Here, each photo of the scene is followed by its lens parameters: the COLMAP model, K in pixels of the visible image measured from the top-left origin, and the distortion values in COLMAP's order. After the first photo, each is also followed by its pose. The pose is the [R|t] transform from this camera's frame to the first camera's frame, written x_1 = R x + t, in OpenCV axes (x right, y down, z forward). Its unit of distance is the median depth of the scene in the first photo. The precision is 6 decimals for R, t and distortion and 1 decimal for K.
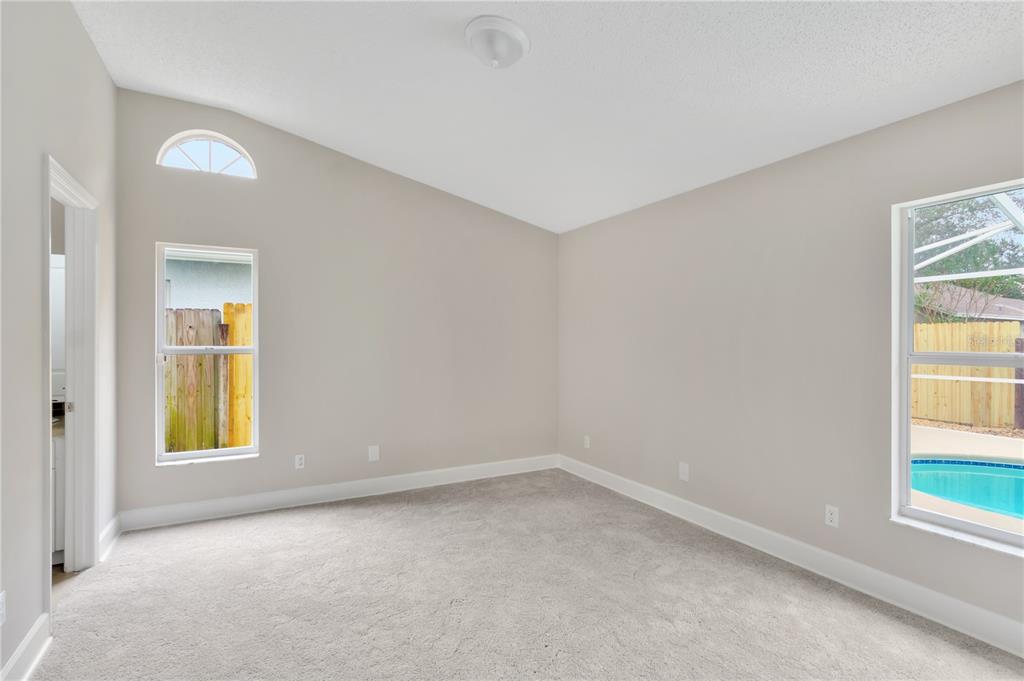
lens RADIAL K [[506.6, 0, 510.3], [0, 506.6, 342.7], [0, 0, 1]] dist [0.001400, 0.002368]
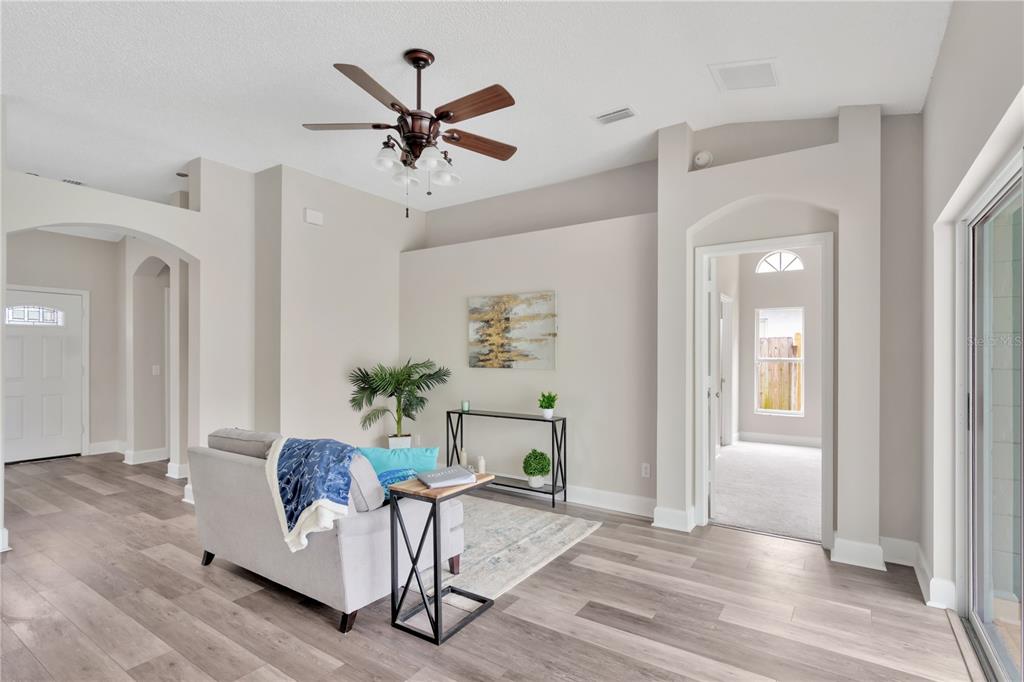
lens RADIAL K [[506.6, 0, 513.3], [0, 506.6, 349.6], [0, 0, 1]] dist [0.001400, 0.002368]
pose [[0.475027, -0.005517, -0.879954, 0.471994], [-0.012494, 0.999837, -0.013013, 0.009445], [0.879883, 0.017175, 0.474880, -0.617463]]
